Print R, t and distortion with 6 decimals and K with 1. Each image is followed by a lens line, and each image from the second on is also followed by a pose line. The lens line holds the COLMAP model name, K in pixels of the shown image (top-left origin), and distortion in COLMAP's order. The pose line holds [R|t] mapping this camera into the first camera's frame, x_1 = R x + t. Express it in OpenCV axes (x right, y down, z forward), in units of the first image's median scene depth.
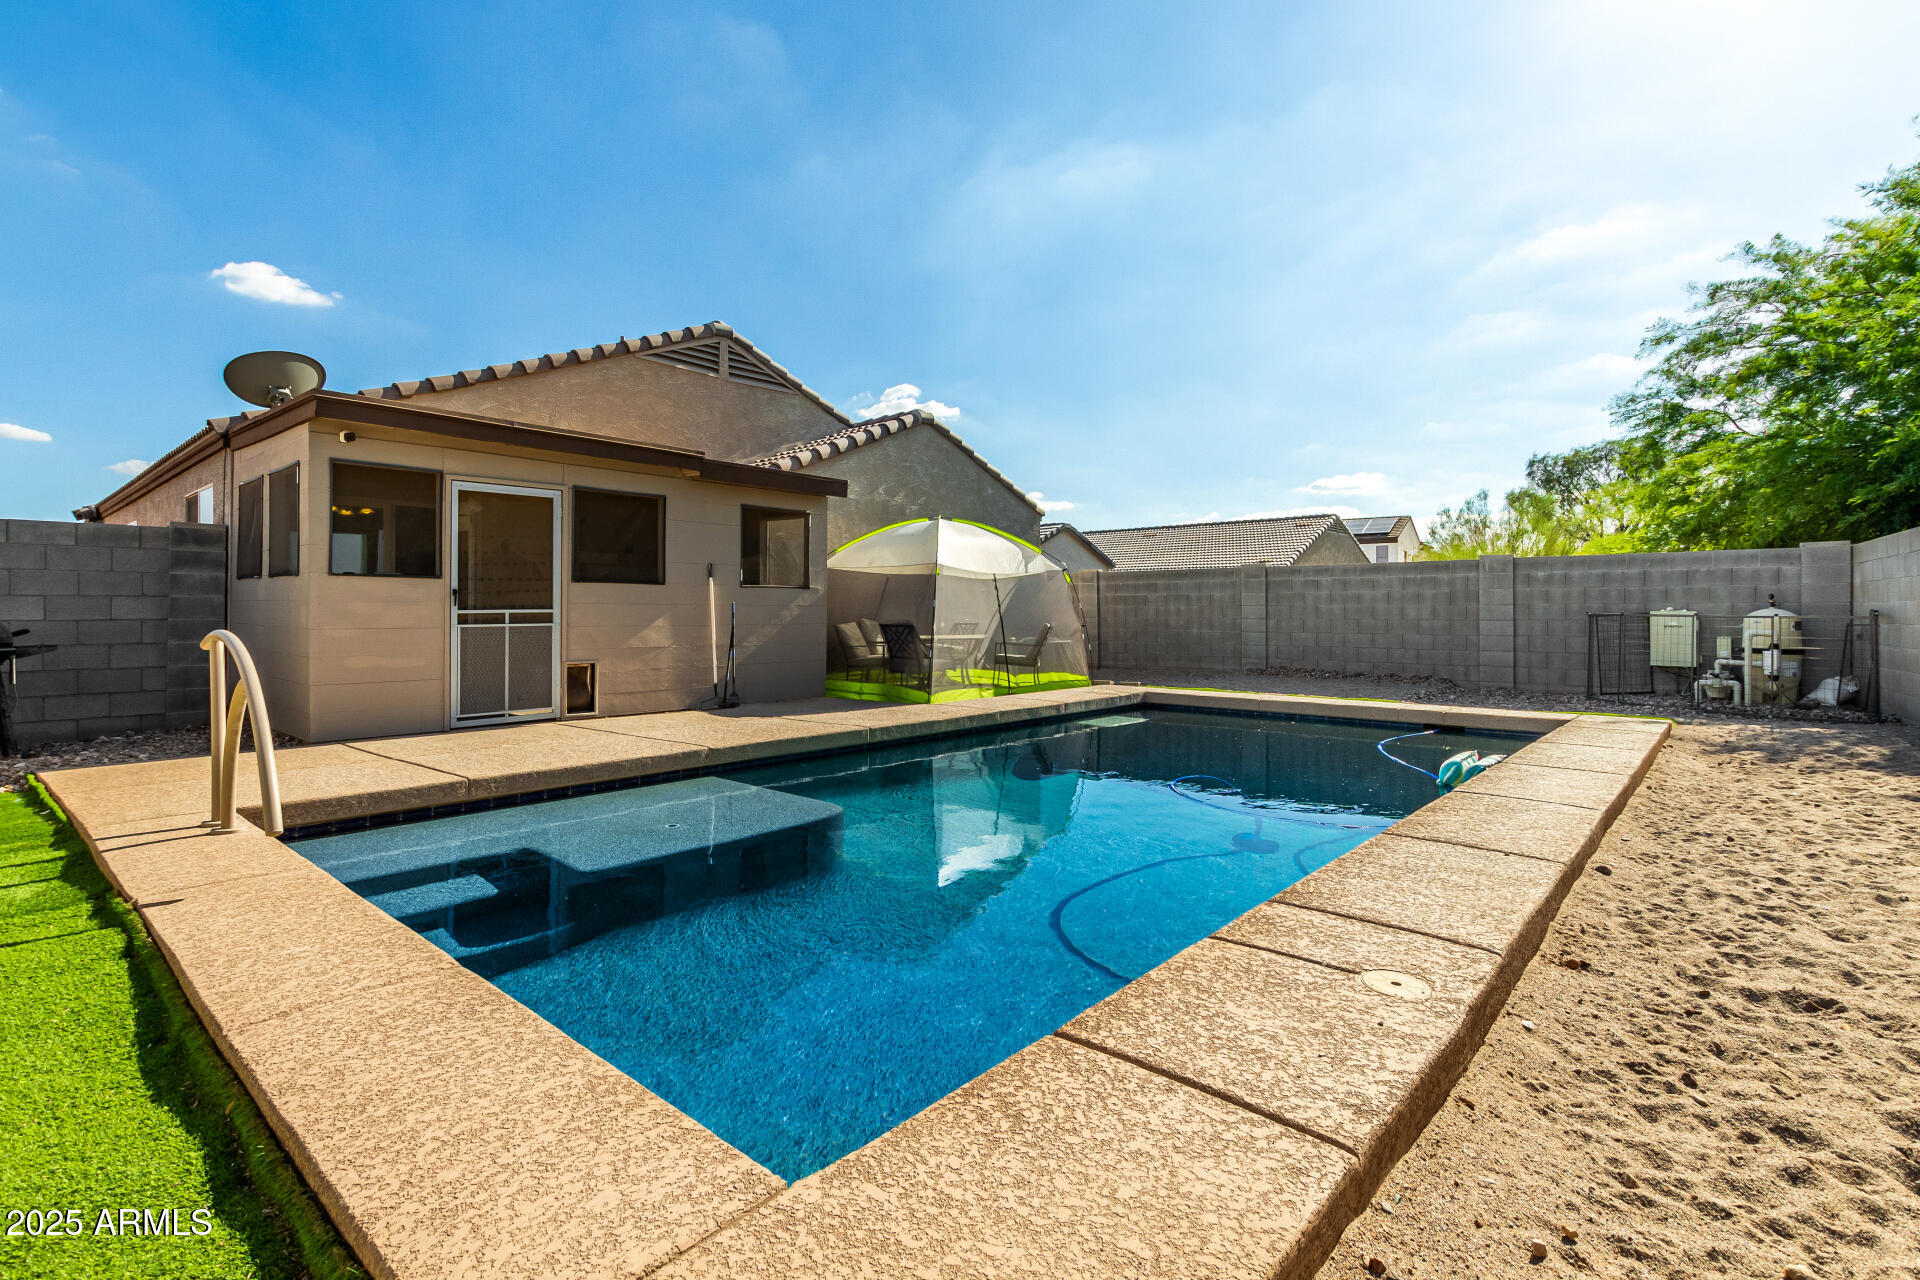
lens RADIAL K [[882.3, 0, 951.7], [0, 882.3, 626.7], [0, 0, 1]] dist [0.008792, -0.000078]
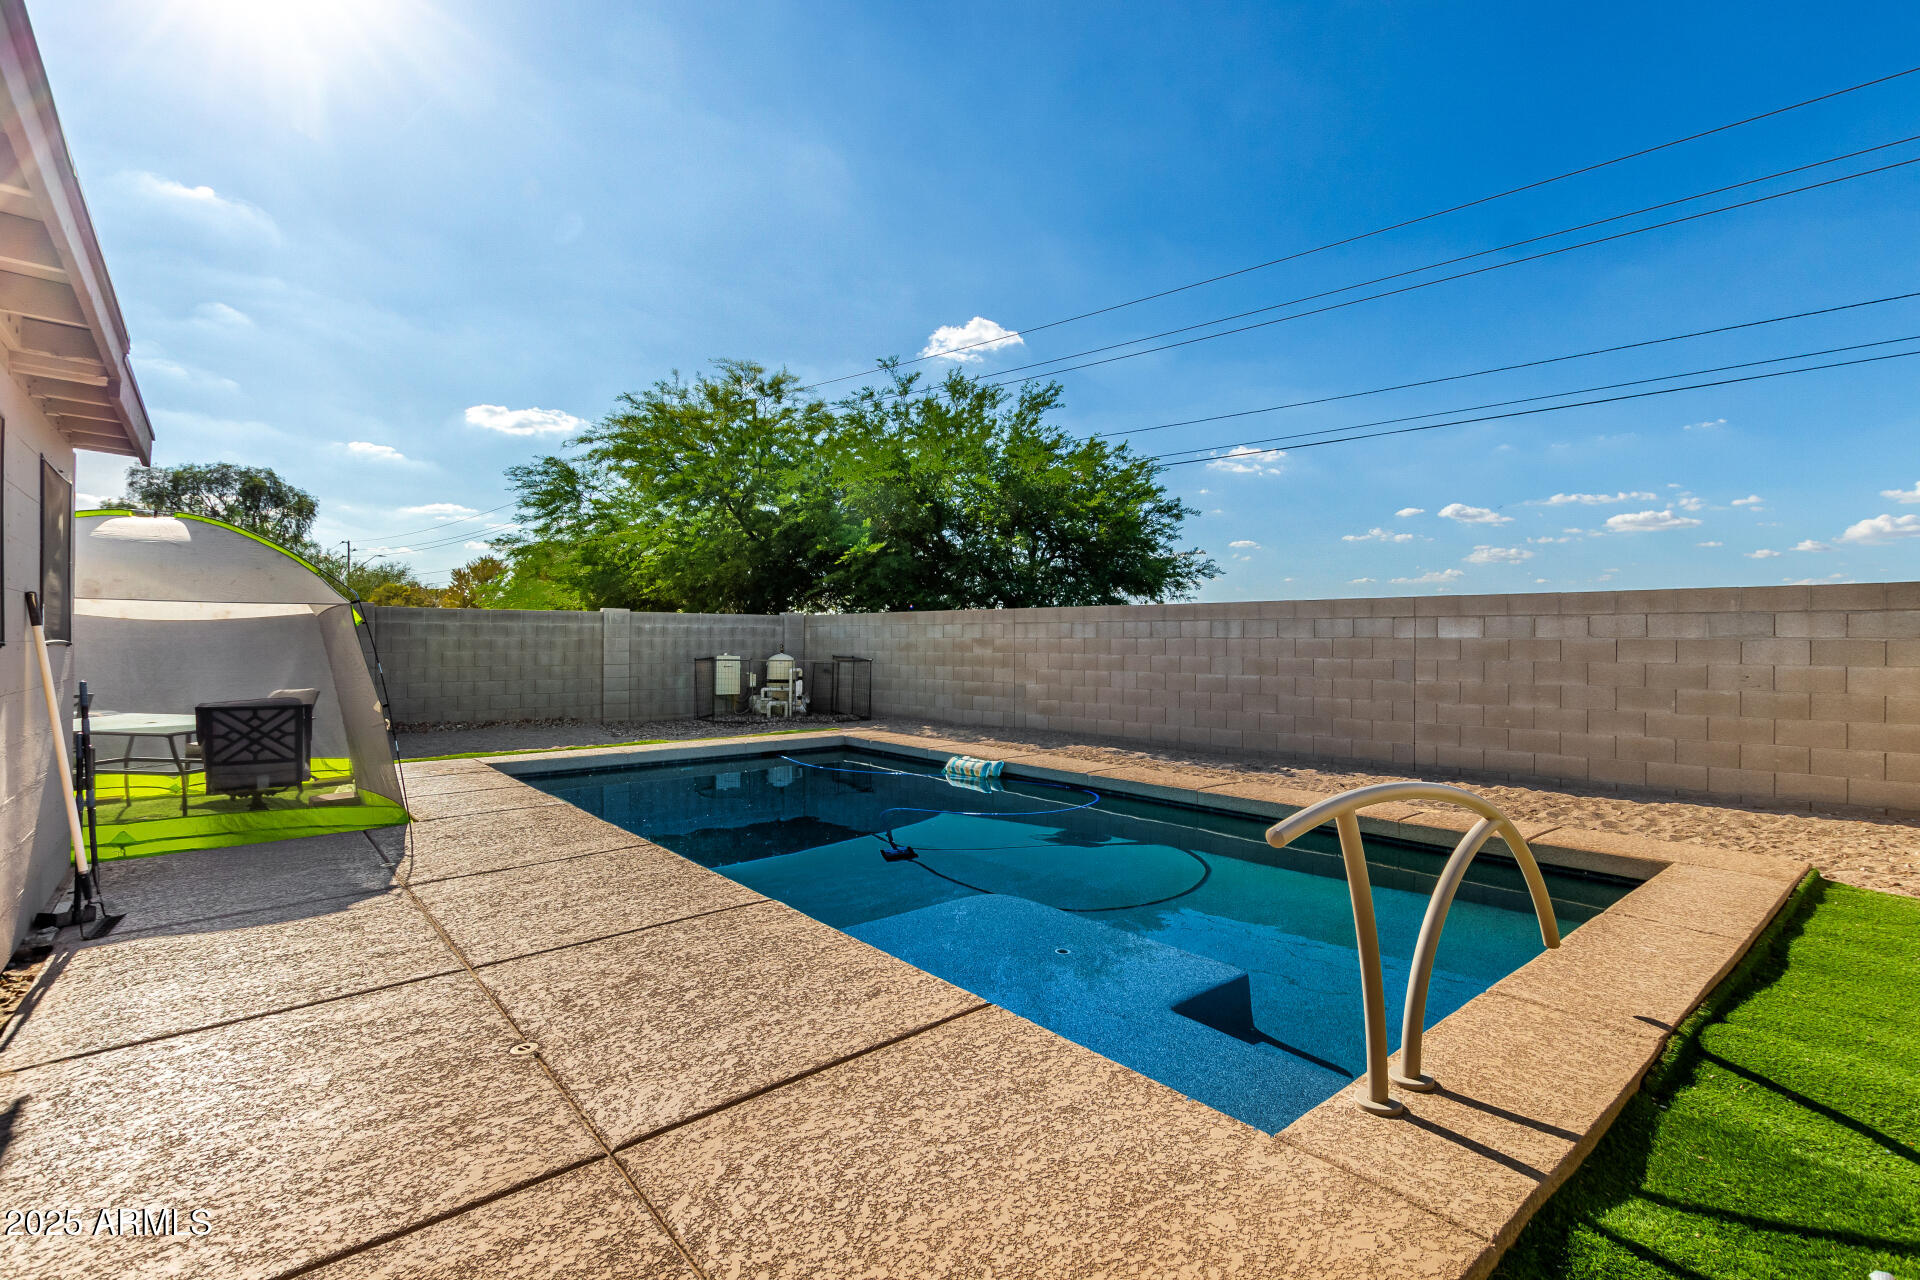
lens RADIAL K [[882.3, 0, 953.4], [0, 882.3, 643.3], [0, 0, 1]] dist [0.008792, -0.000078]
pose [[0.142514, -0.008051, 0.989760, -0.492094], [0.011063, 0.999917, 0.006541, -0.038995], [-0.989731, 0.010018, 0.142591, 0.399947]]
